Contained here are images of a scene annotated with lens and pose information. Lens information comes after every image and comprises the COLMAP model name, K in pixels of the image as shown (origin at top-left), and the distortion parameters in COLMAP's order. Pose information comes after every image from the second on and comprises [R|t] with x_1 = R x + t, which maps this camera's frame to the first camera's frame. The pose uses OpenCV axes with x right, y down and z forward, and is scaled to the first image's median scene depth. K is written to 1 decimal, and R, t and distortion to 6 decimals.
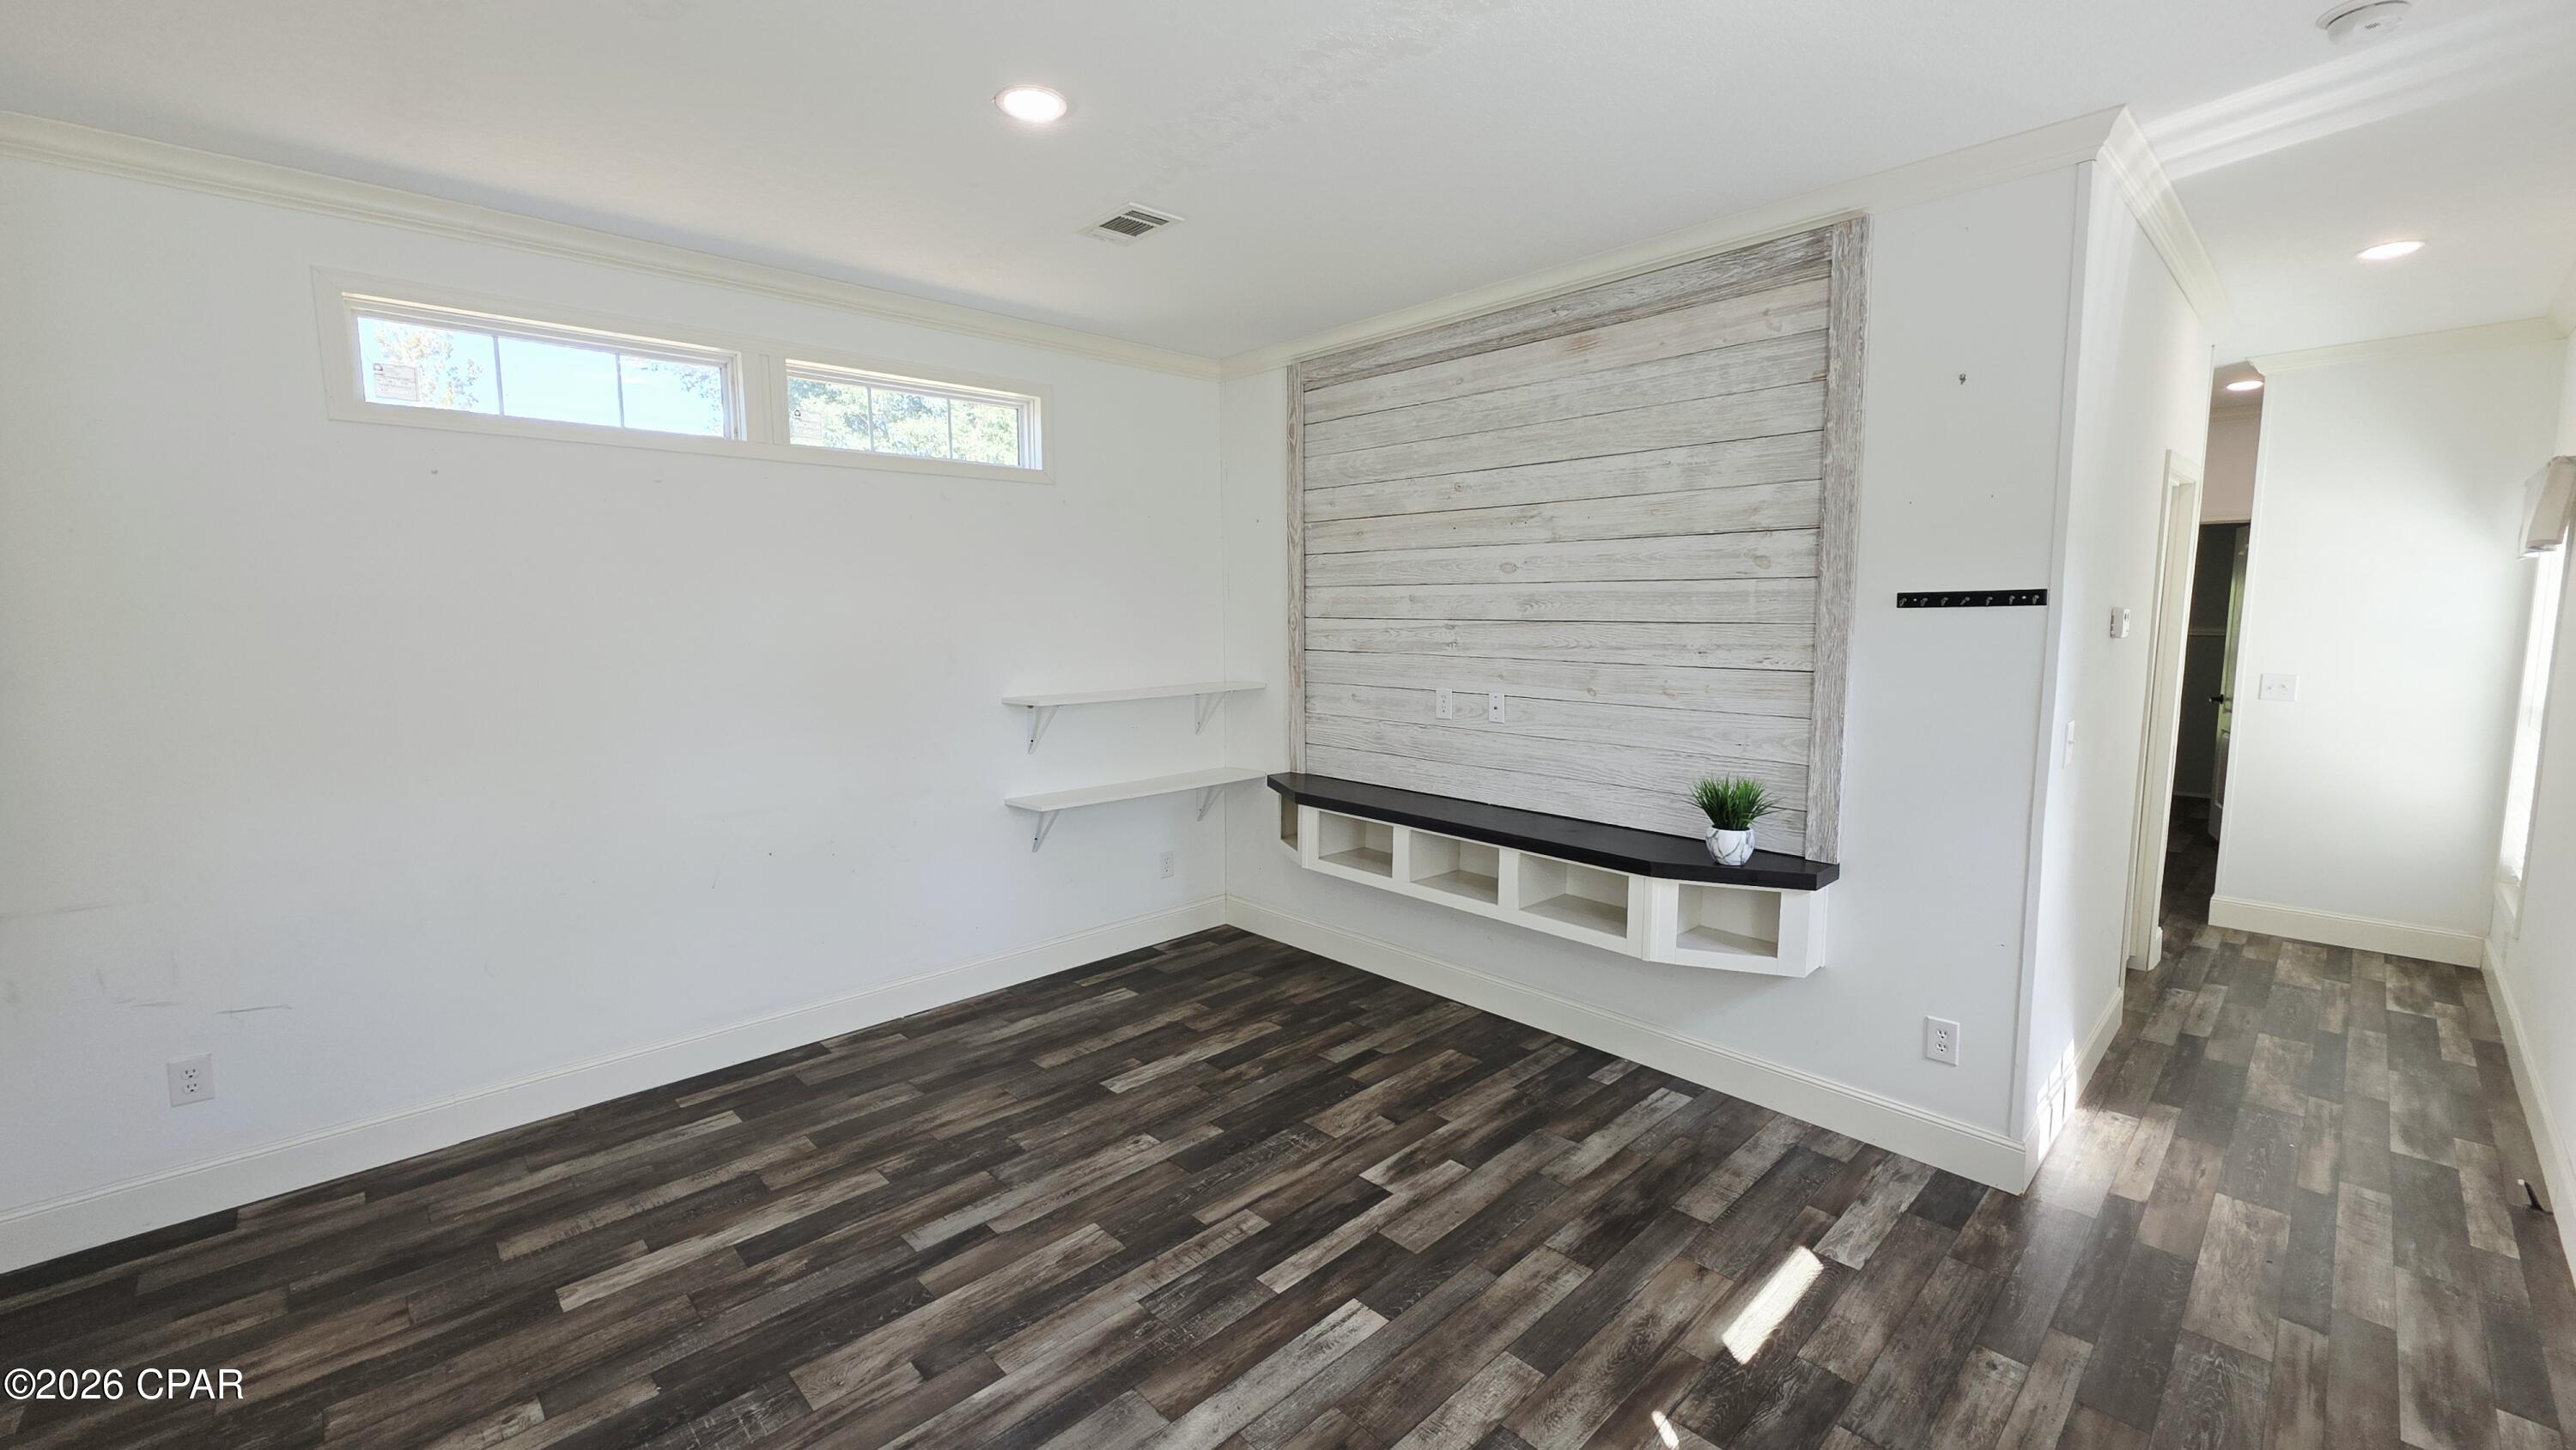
lens RADIAL K [[1032.6, 0, 1276.4], [0, 1032.6, 725.4], [0, 0, 1]] dist [0.002458, -0.000209]
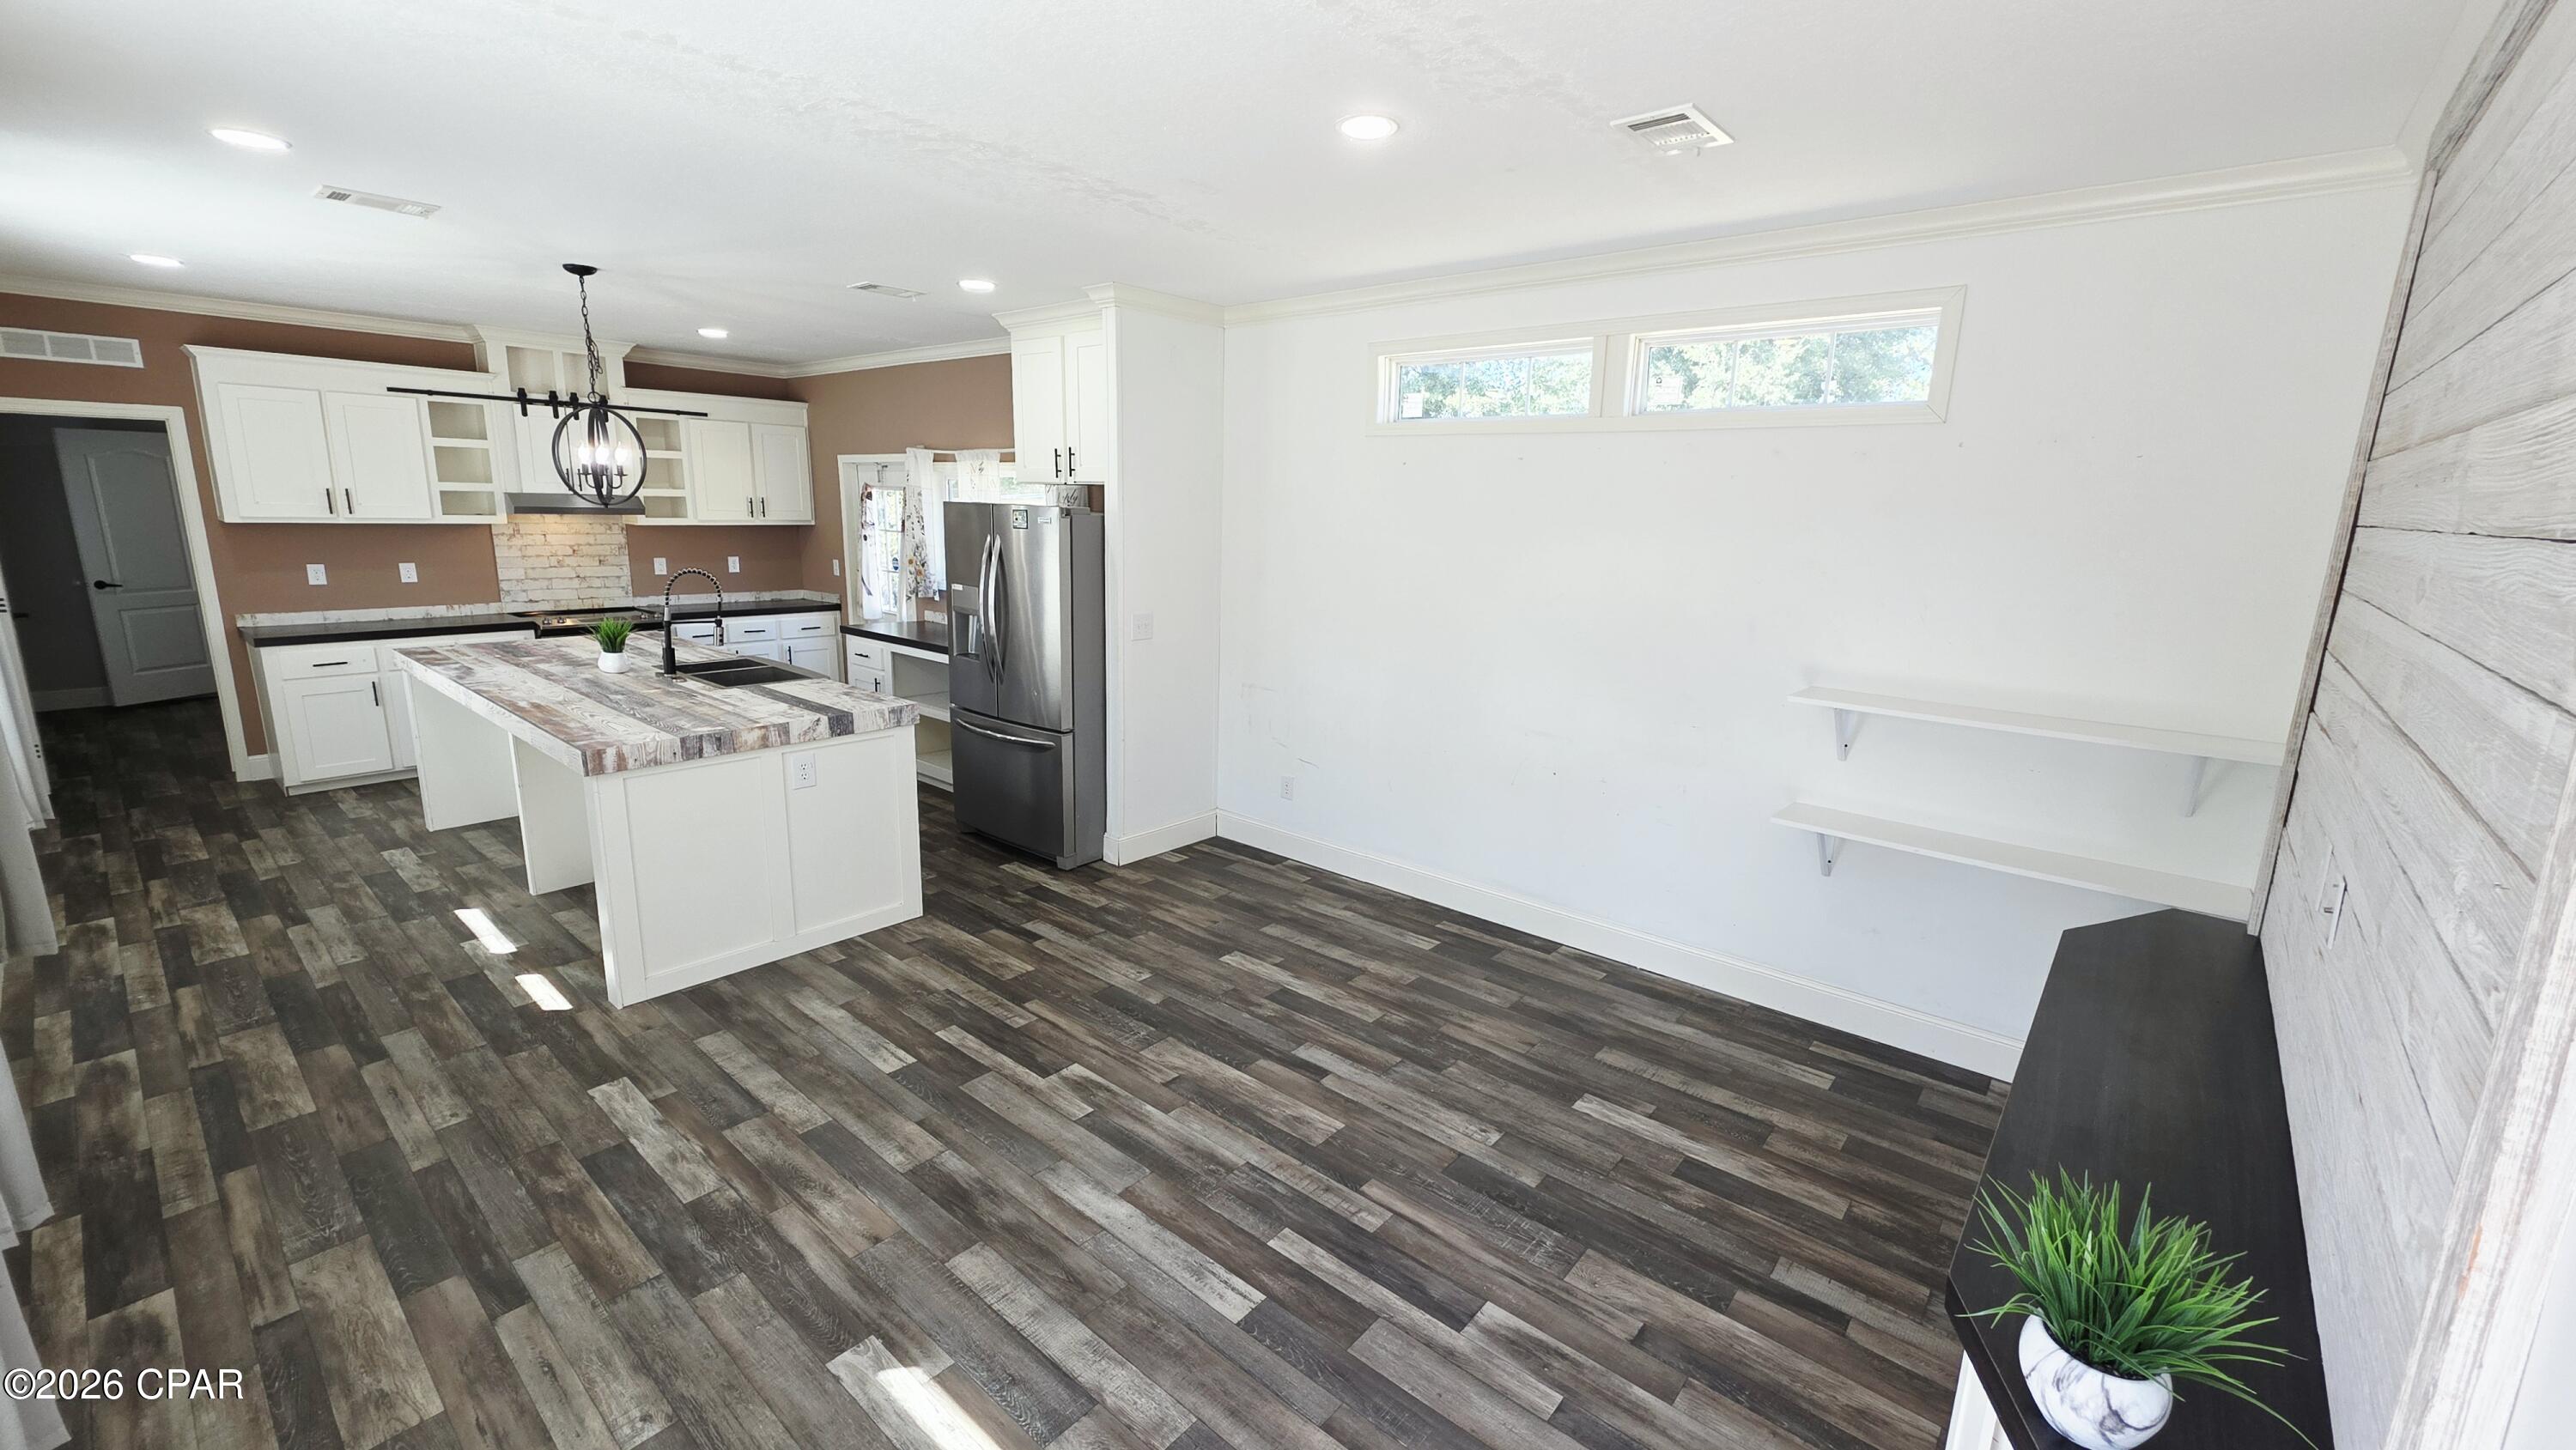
lens RADIAL K [[1032.6, 0, 1277.0], [0, 1032.6, 723.5], [0, 0, 1]] dist [0.002458, -0.000209]
pose [[0.097219, 0.218384, -0.971008, 2.471936], [-0.141378, 0.968766, 0.203725, -0.376229], [0.985170, 0.117473, 0.125058, 2.269361]]
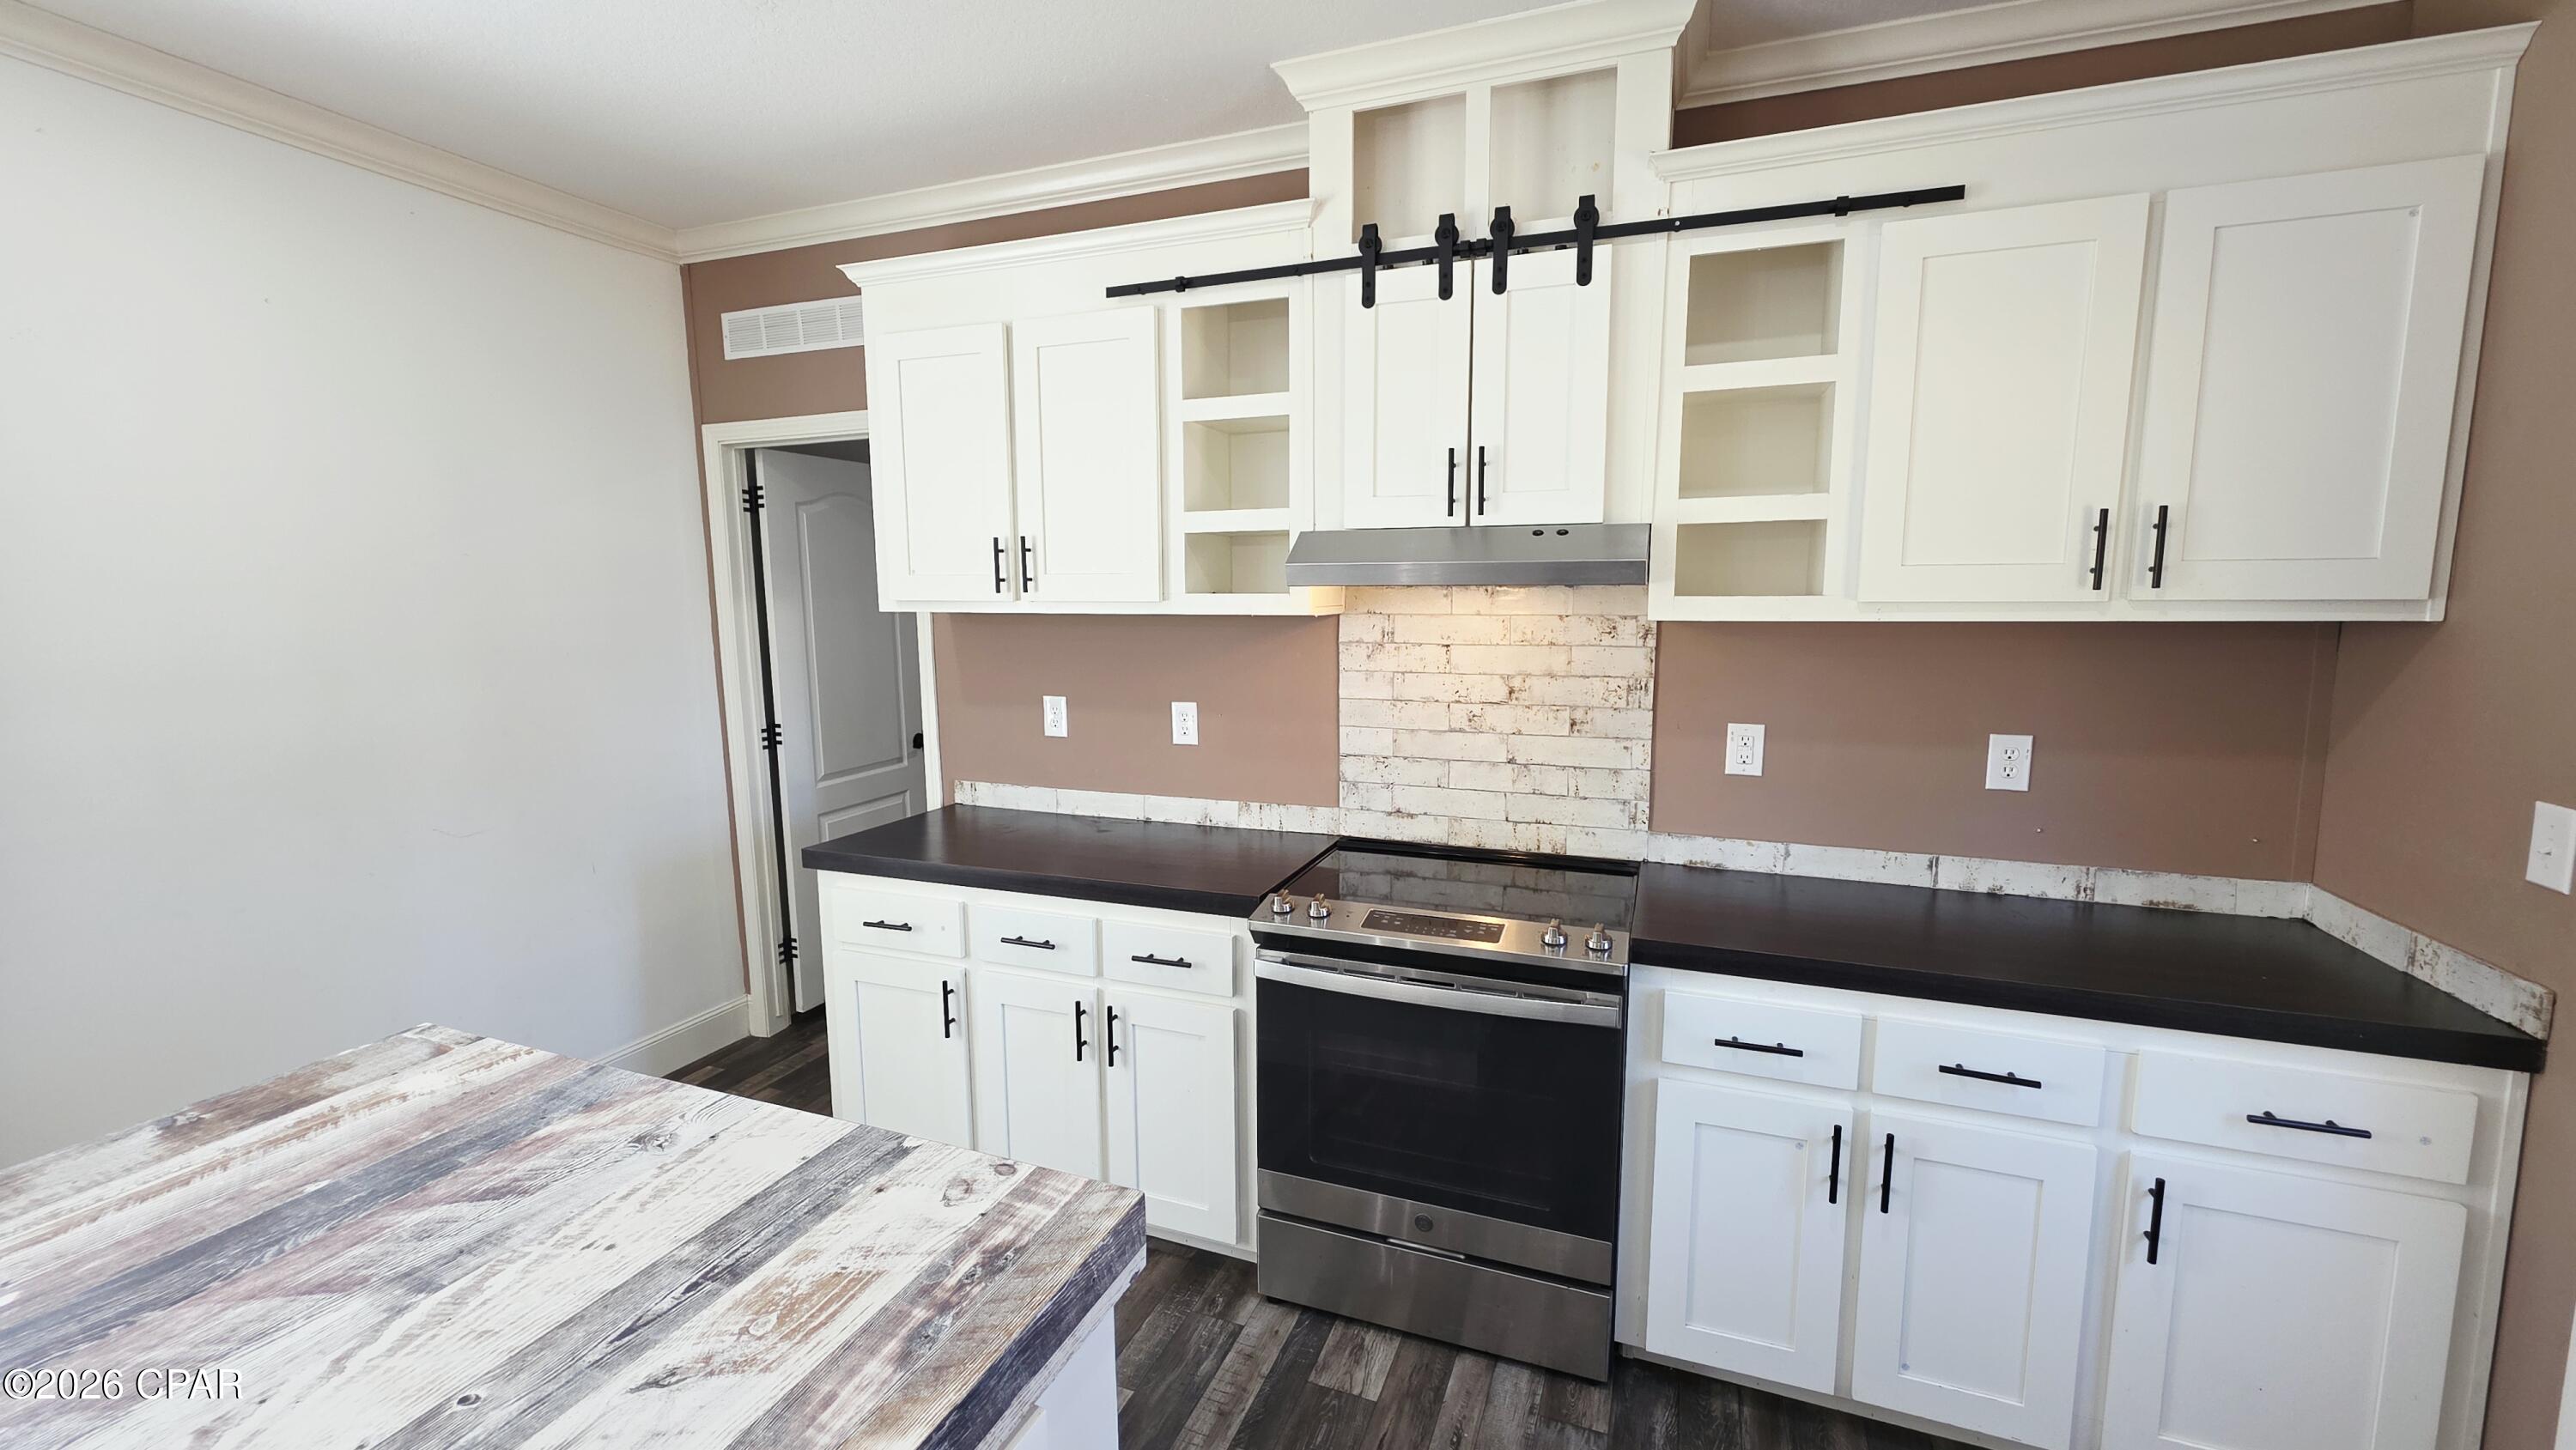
lens RADIAL K [[1032.6, 0, 1275.9], [0, 1032.6, 721.7], [0, 0, 1]] dist [0.002458, -0.000209]
pose [[-0.908525, 0.064431, -0.412833, -0.283171], [-0.036227, 0.972172, 0.231452, -0.154944], [0.416257, 0.225235, -0.880908, 1.364643]]
